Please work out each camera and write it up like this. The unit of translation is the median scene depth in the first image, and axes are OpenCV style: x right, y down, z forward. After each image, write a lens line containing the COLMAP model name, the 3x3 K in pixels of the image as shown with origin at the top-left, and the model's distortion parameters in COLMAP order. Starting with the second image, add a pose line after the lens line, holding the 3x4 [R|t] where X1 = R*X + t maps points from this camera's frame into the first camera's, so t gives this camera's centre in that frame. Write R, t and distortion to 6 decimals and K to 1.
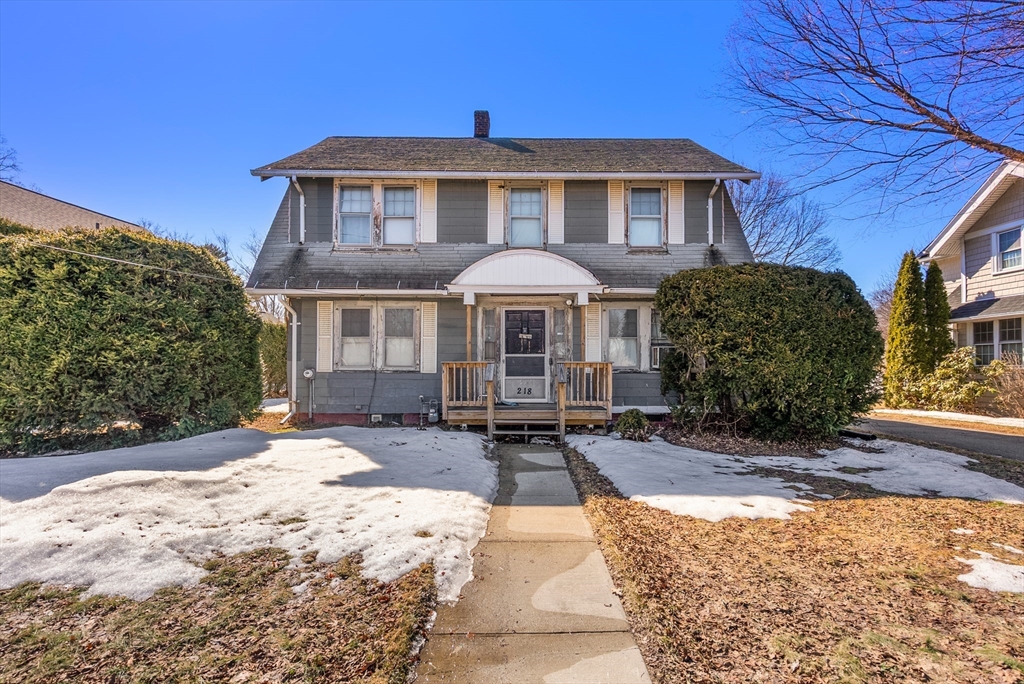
lens RADIAL K [[470.5, 0, 507.5], [0, 470.5, 343.1], [0, 0, 1]] dist [-0.000174, 0.000526]
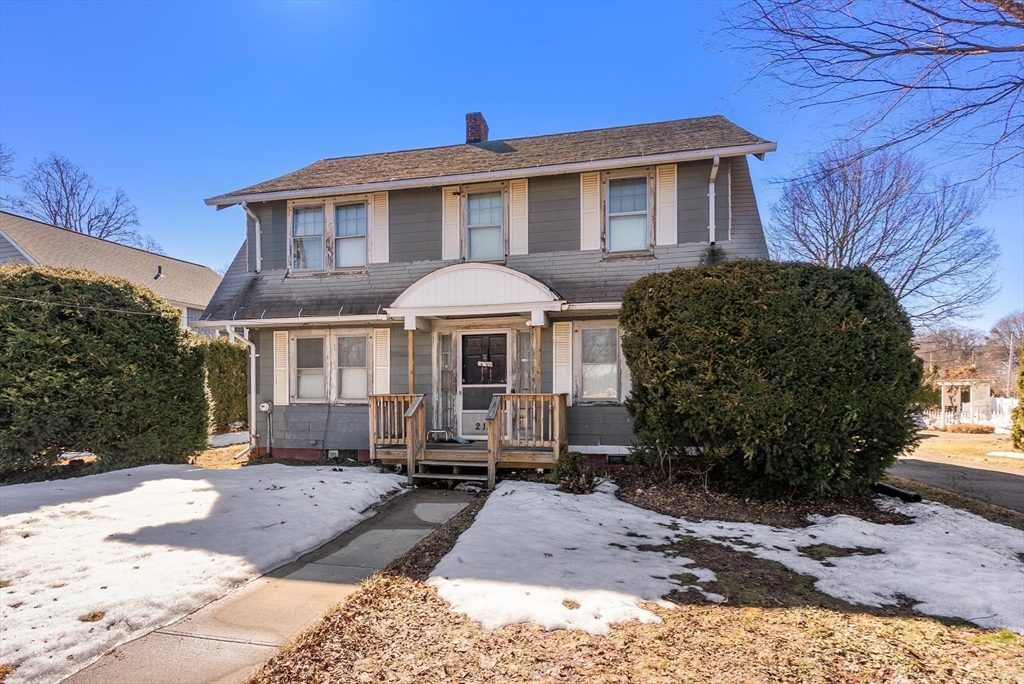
lens RADIAL K [[470.5, 0, 548.1], [0, 470.5, 383.7], [0, 0, 1]] dist [-0.000174, 0.000526]
pose [[0.977368, -0.009920, -0.211312, 0.354998], [0.016766, 0.999390, 0.030627, -0.003014], [0.210880, -0.033476, 0.976939, 0.180673]]
